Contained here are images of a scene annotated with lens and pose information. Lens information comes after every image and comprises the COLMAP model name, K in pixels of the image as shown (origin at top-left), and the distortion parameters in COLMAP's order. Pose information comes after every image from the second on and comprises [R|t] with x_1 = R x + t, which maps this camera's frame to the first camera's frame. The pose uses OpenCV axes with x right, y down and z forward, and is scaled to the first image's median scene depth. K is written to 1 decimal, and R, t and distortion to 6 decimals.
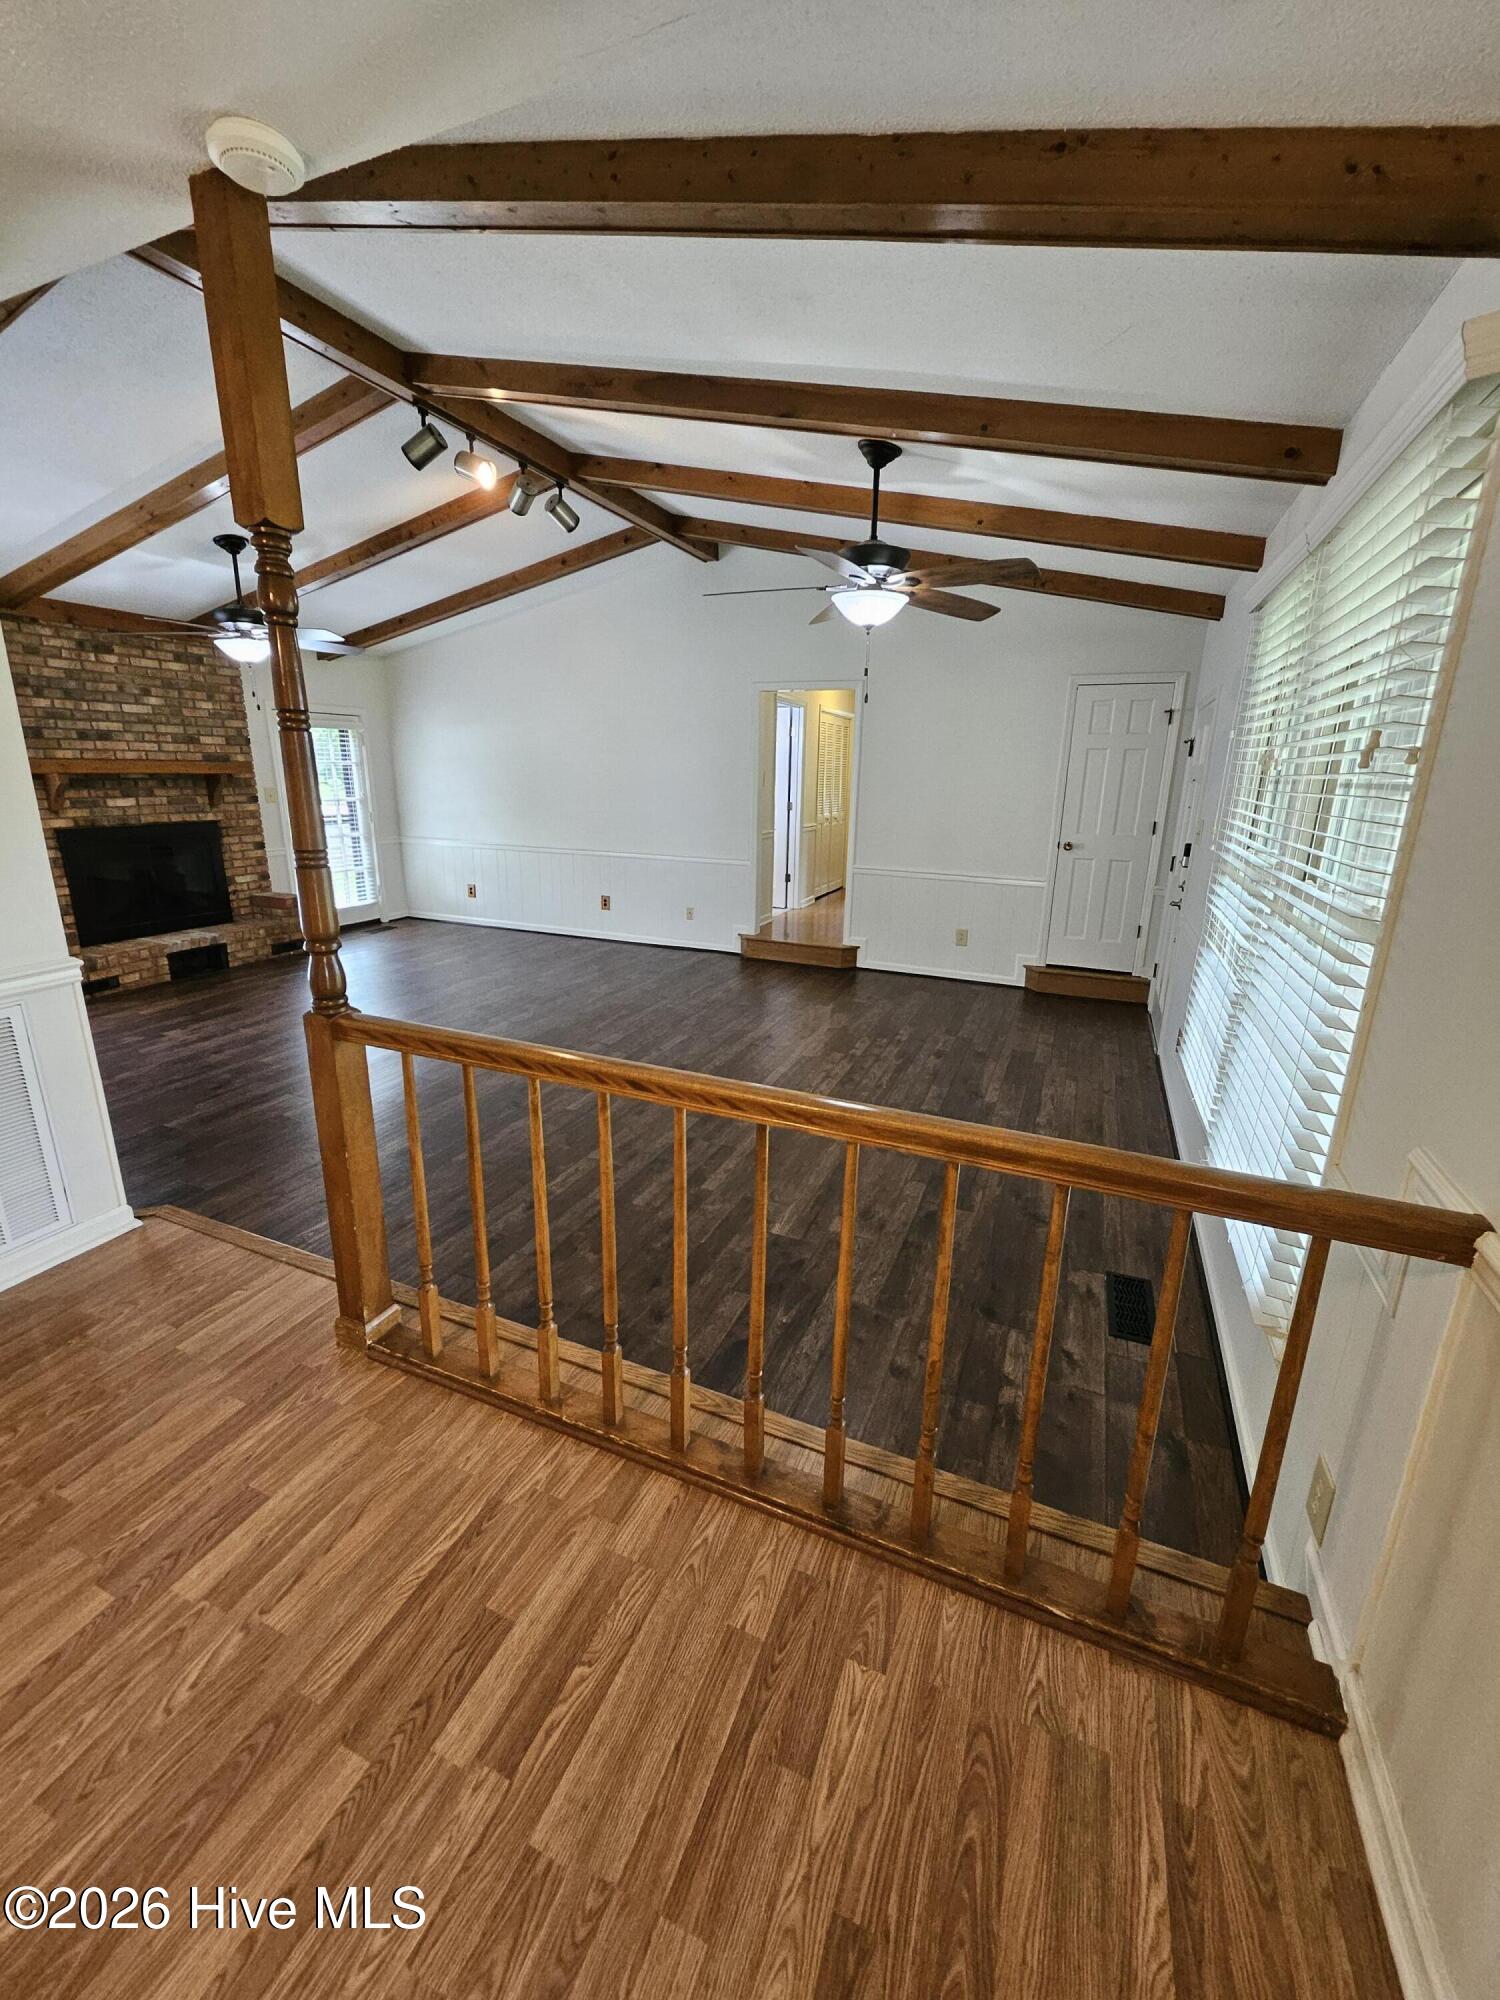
lens RADIAL K [[785.2, 0, 758.6], [0, 785.2, 978.3], [0, 0, 1]] dist [0.000017, -0.000447]
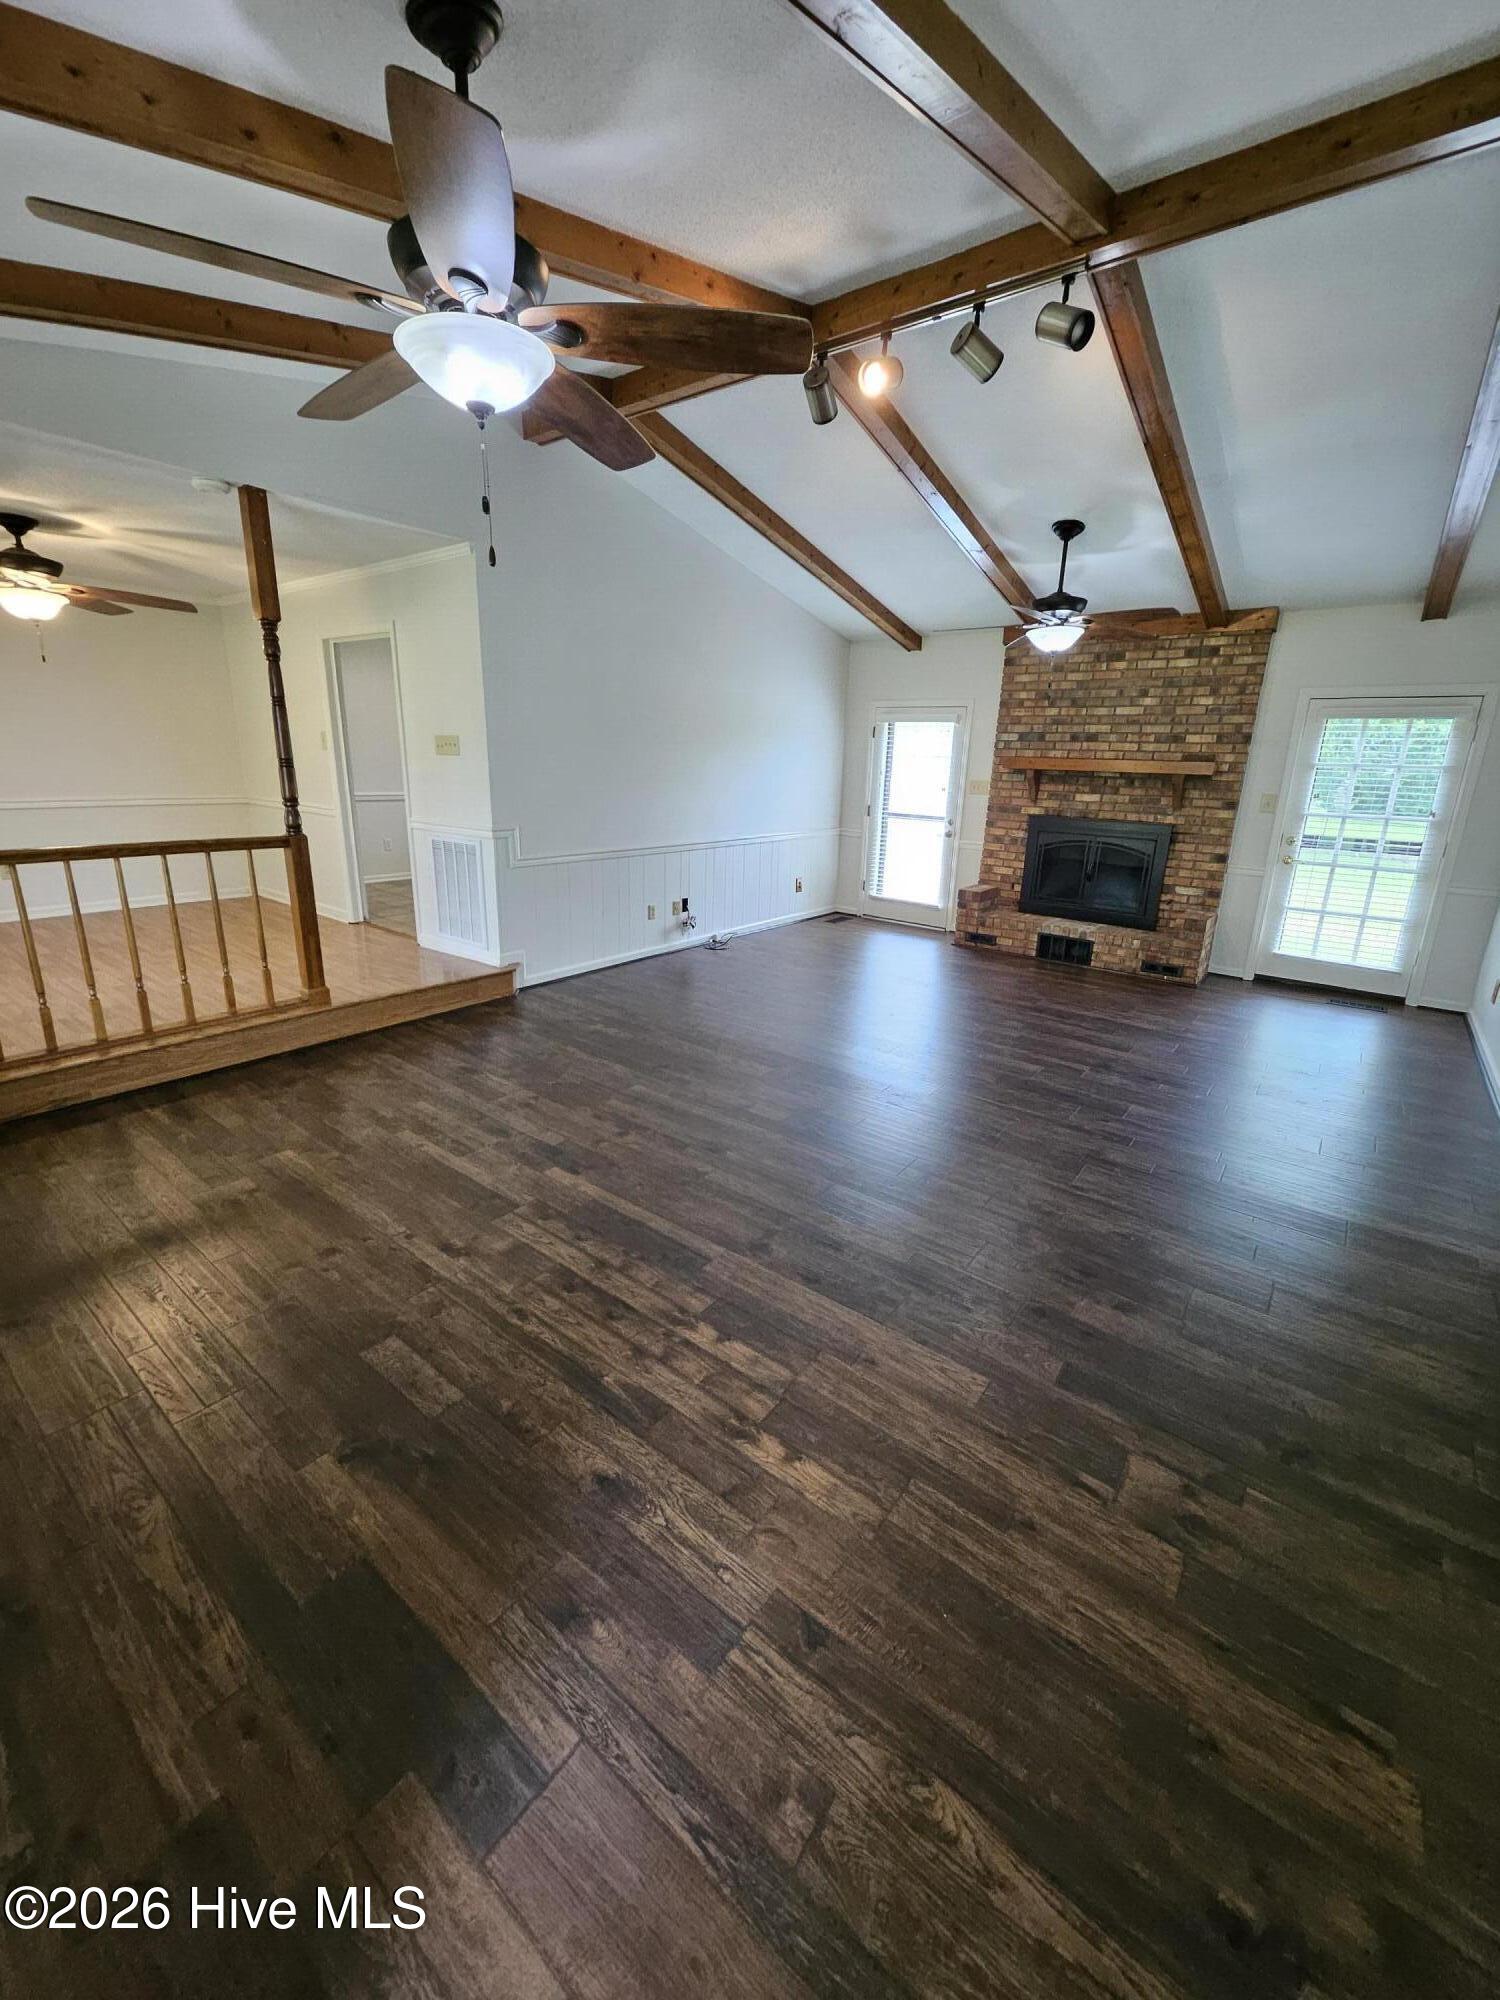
lens RADIAL K [[785.2, 0, 758.6], [0, 785.2, 978.3], [0, 0, 1]] dist [0.000017, -0.000447]
pose [[-0.252085, 0.232779, -0.939291, 0.396569], [-0.284133, 0.910051, 0.301787, -0.192376], [0.925052, 0.342960, -0.163270, 0.829076]]
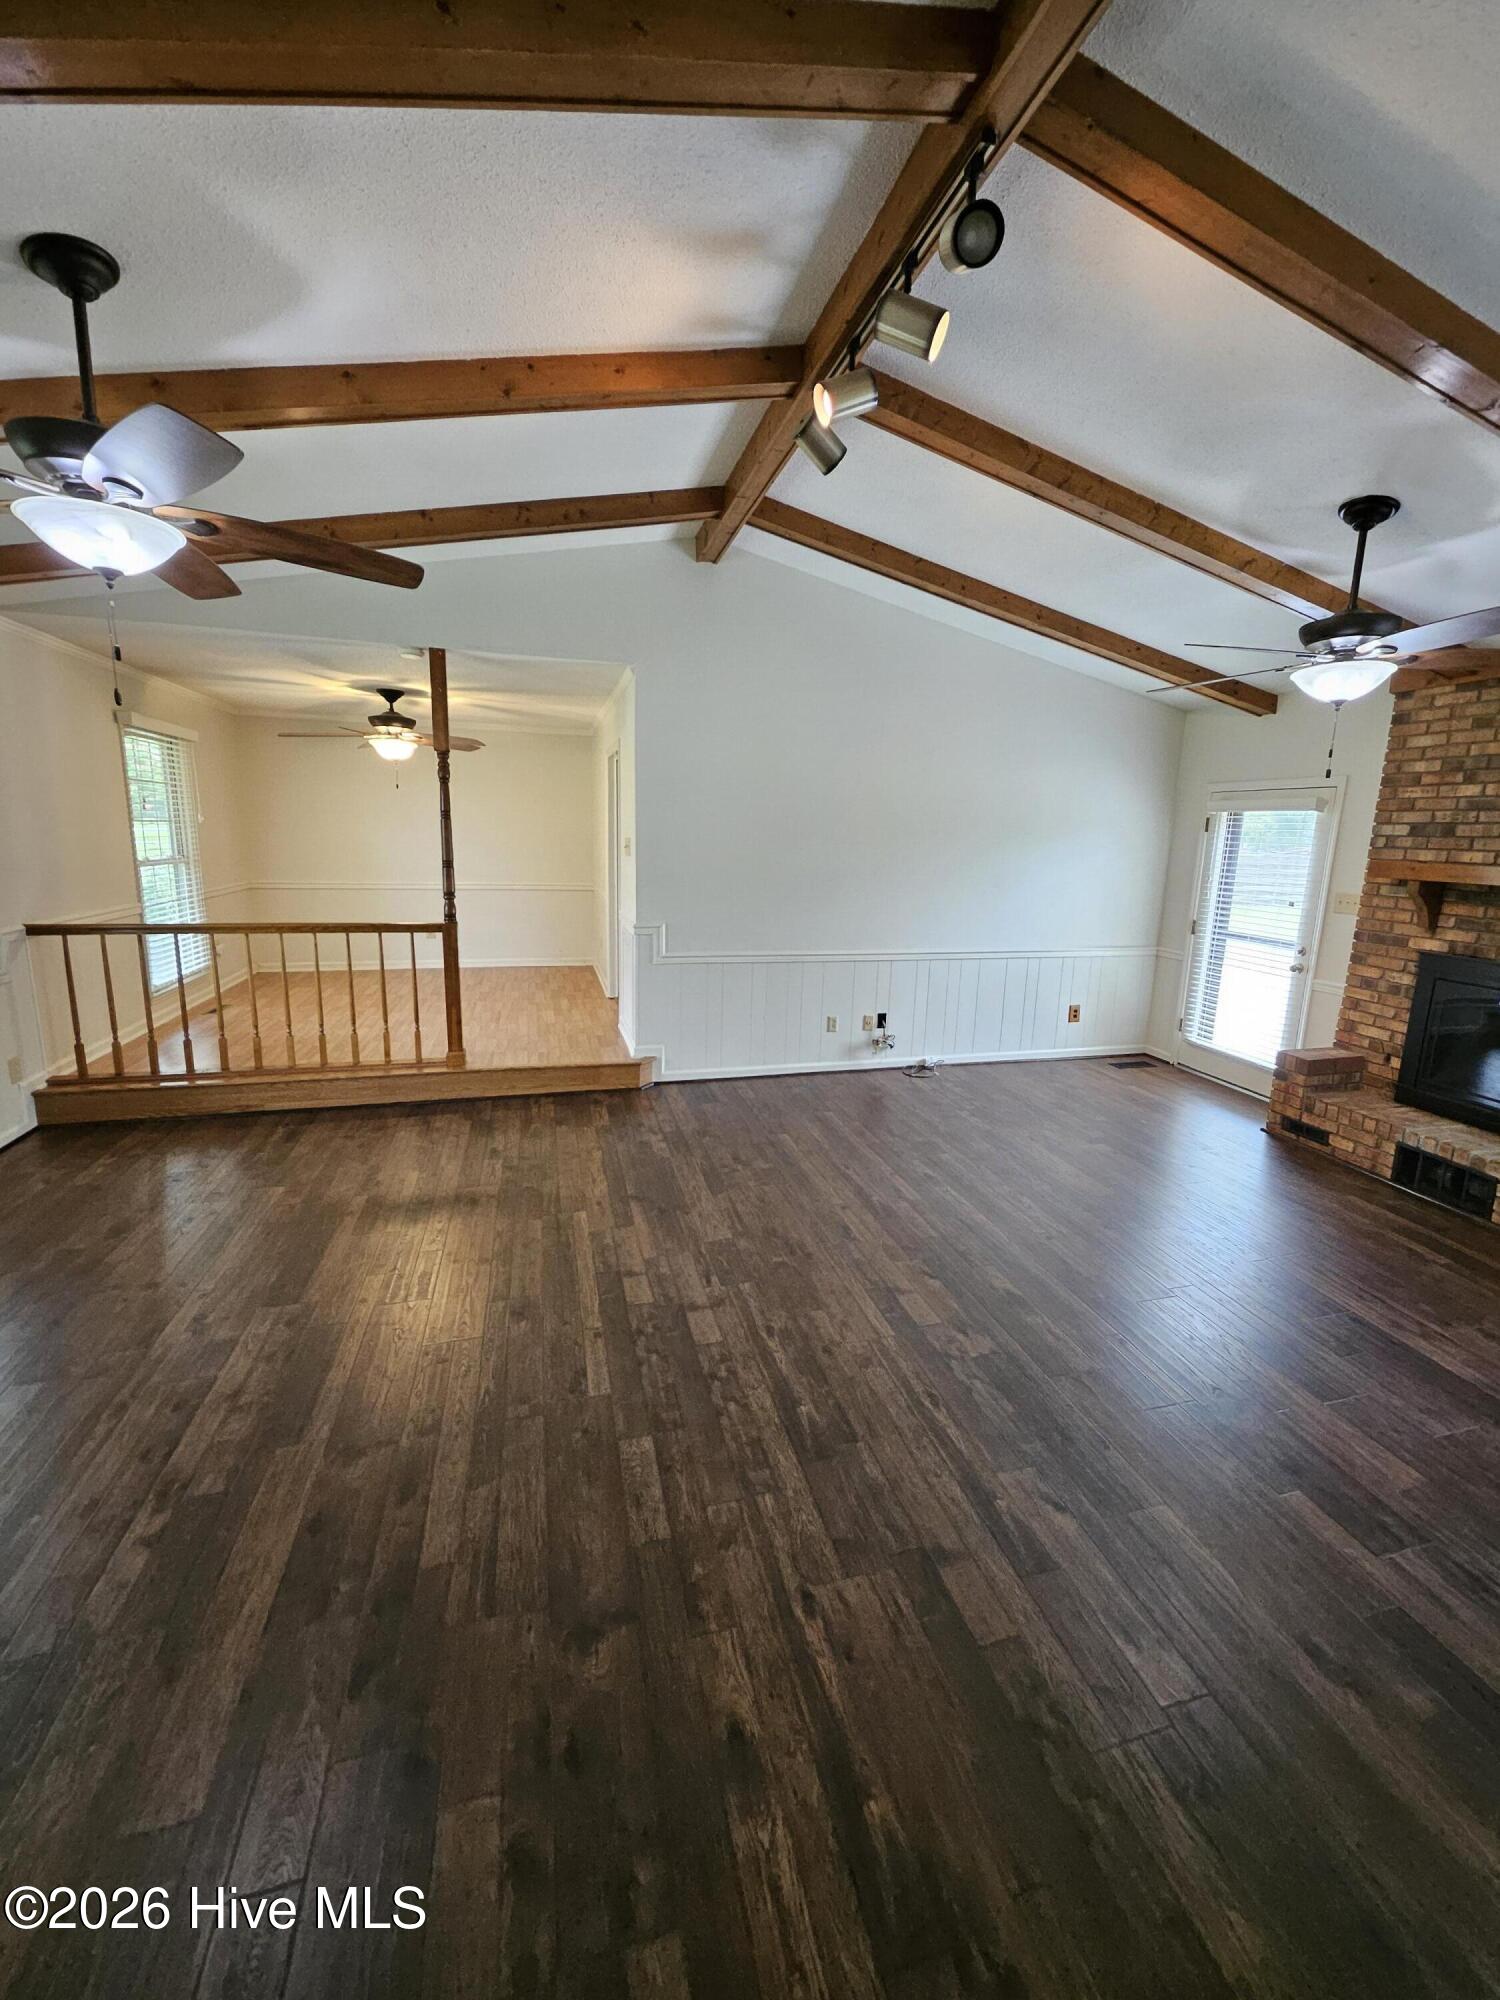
lens RADIAL K [[785.2, 0, 758.6], [0, 785.2, 978.3], [0, 0, 1]] dist [0.000017, -0.000447]
pose [[-0.782371, 0.072156, -0.618619, 0.087398], [-0.201876, 0.910260, 0.361486, -0.290061], [0.589188, 0.407700, -0.697595, 1.078919]]
